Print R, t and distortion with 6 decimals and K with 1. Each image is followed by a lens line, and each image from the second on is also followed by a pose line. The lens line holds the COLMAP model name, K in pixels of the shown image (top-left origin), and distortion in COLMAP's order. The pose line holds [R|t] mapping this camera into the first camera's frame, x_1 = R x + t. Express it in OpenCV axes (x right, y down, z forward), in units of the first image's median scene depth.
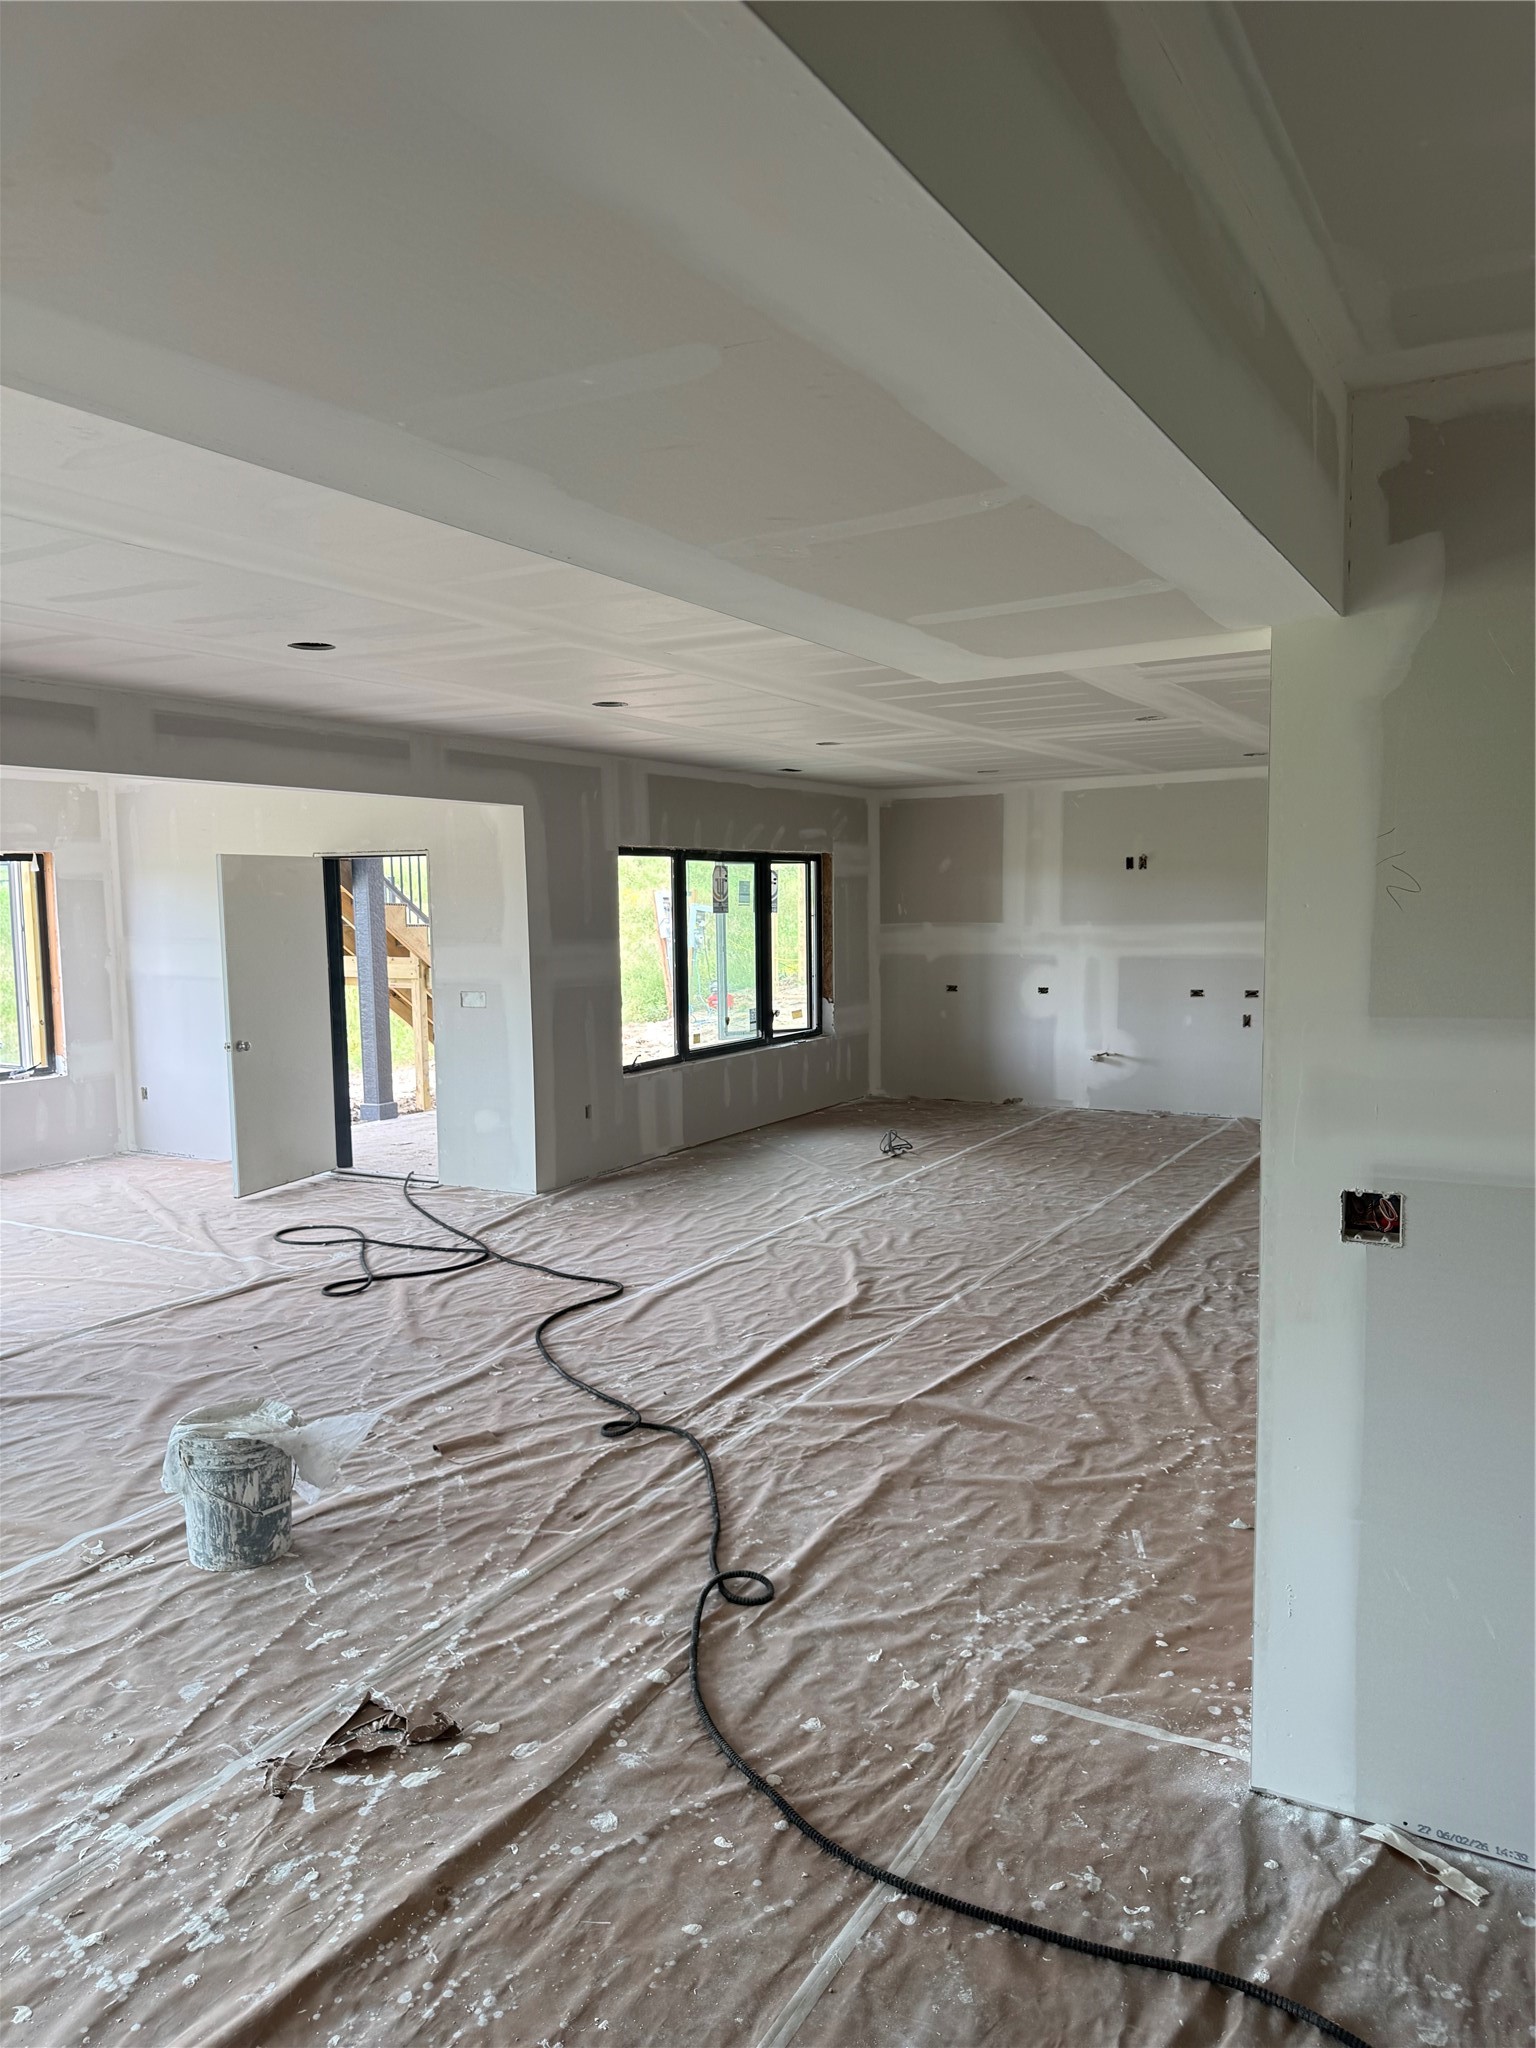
lens RADIAL K [[1407.2, 0, 769.7], [0, 1407.2, 1026.4], [0, 0, 1]] dist [-0.008101, -0.004953]
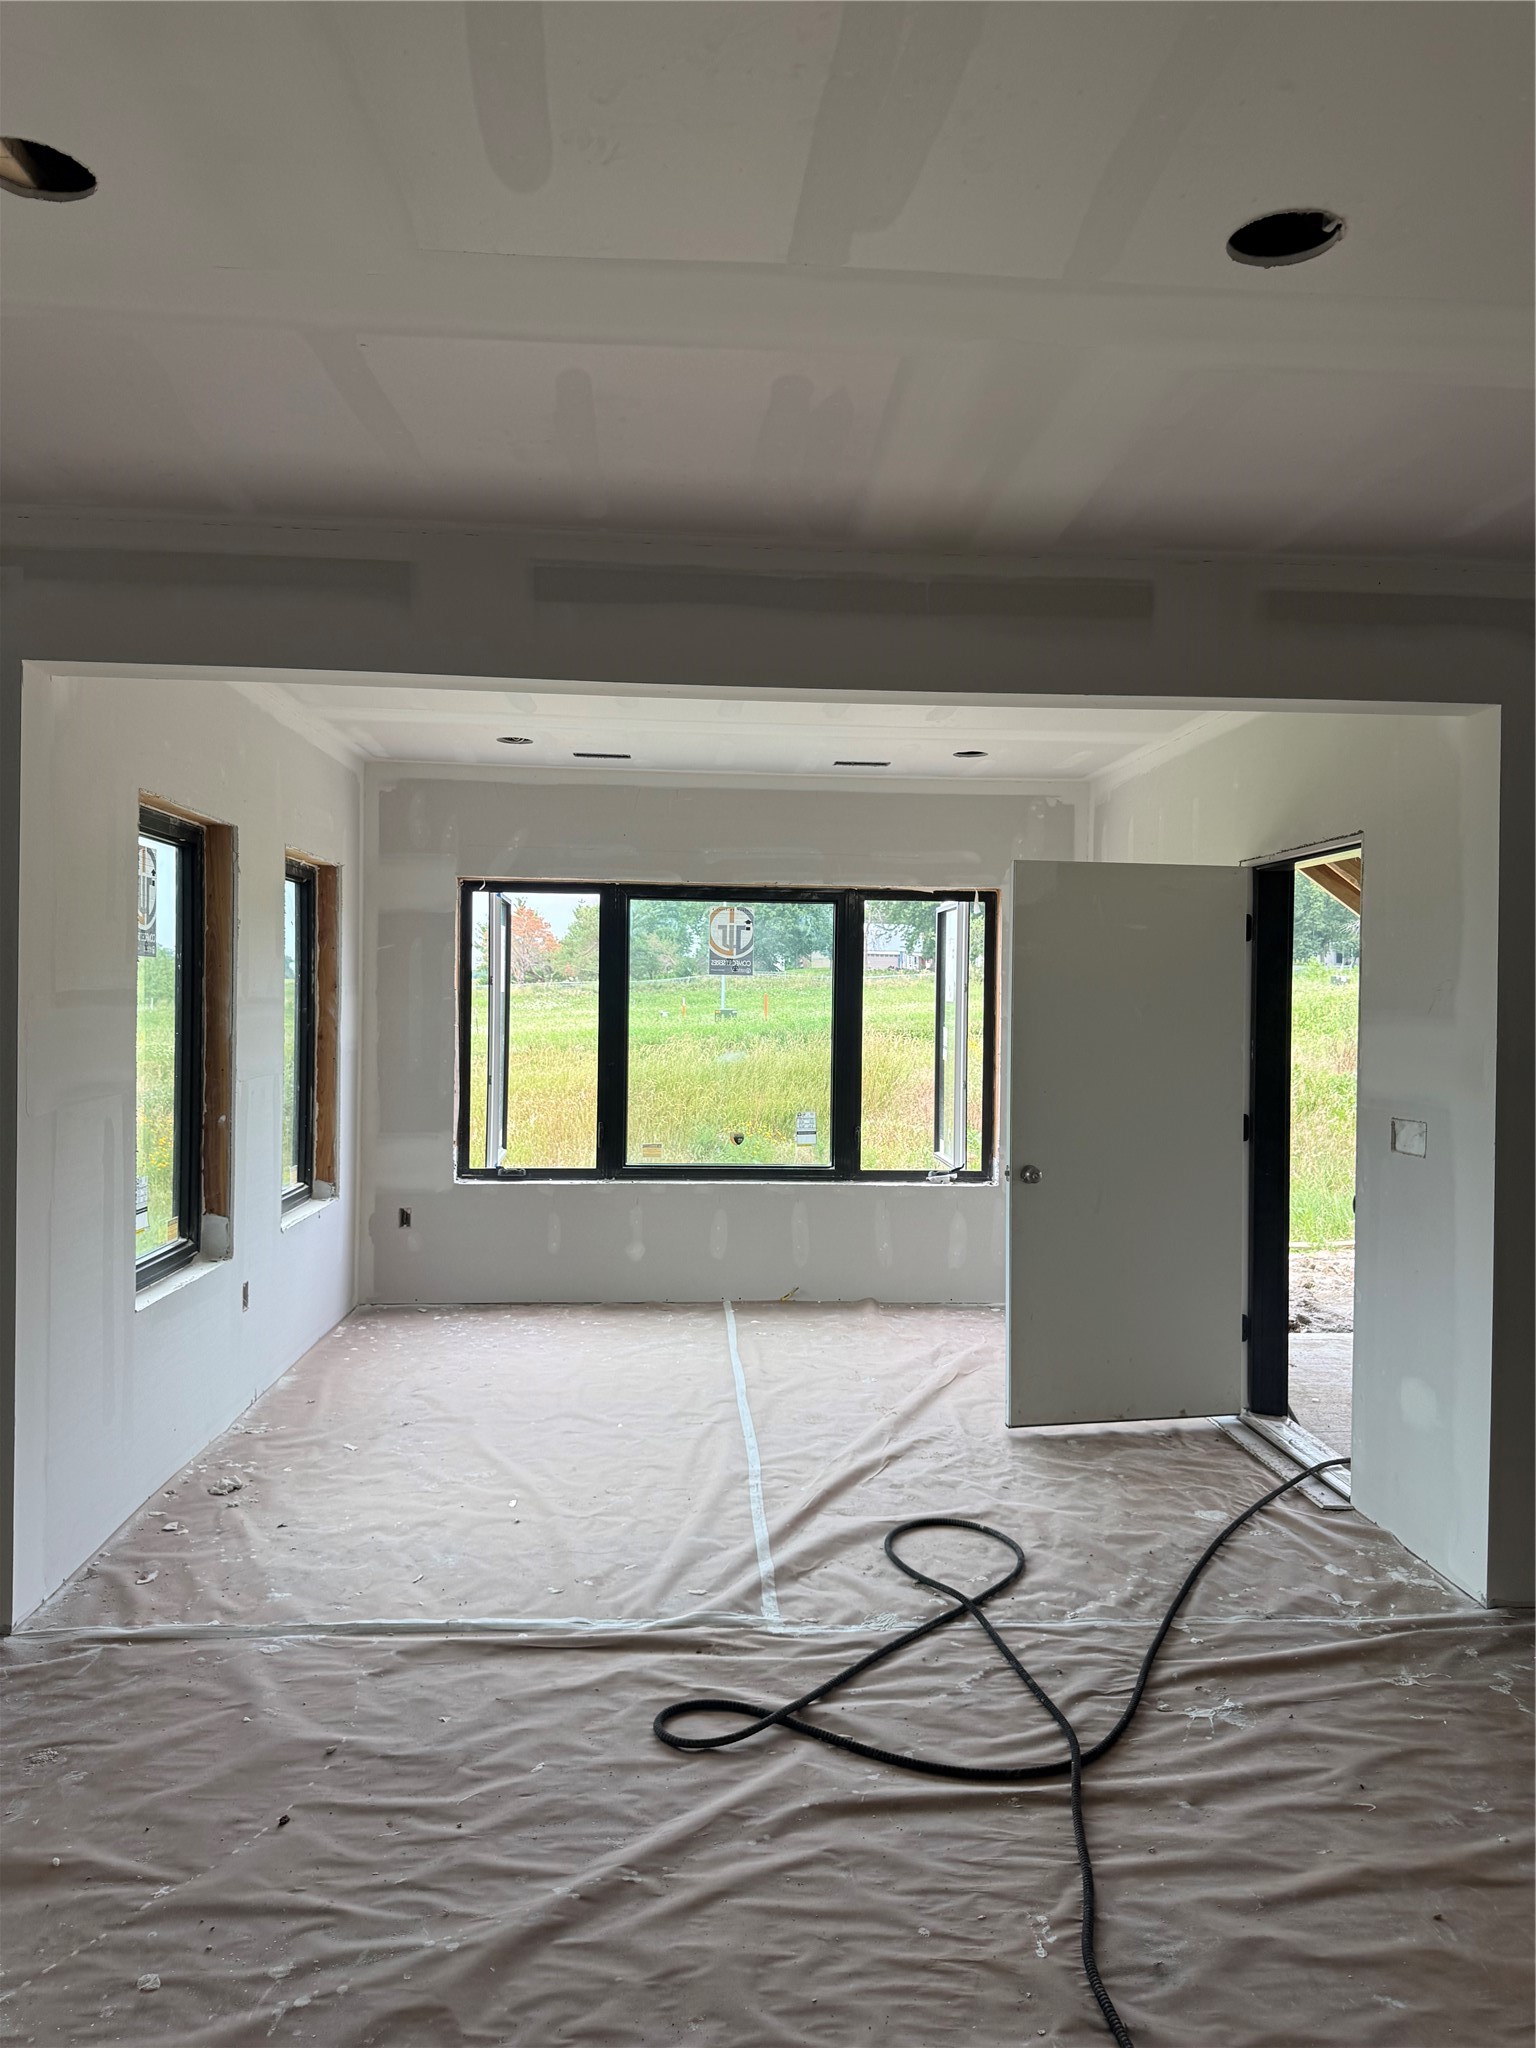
lens RADIAL K [[1407.2, 0, 765.3], [0, 1407.2, 1026.8], [0, 0, 1]] dist [-0.008101, -0.004953]
pose [[0.533808, 0.031760, -0.845009, 0.089631], [-0.087753, 0.995980, -0.018001, -0.035423], [0.841040, 0.083762, 0.534449, 0.699860]]
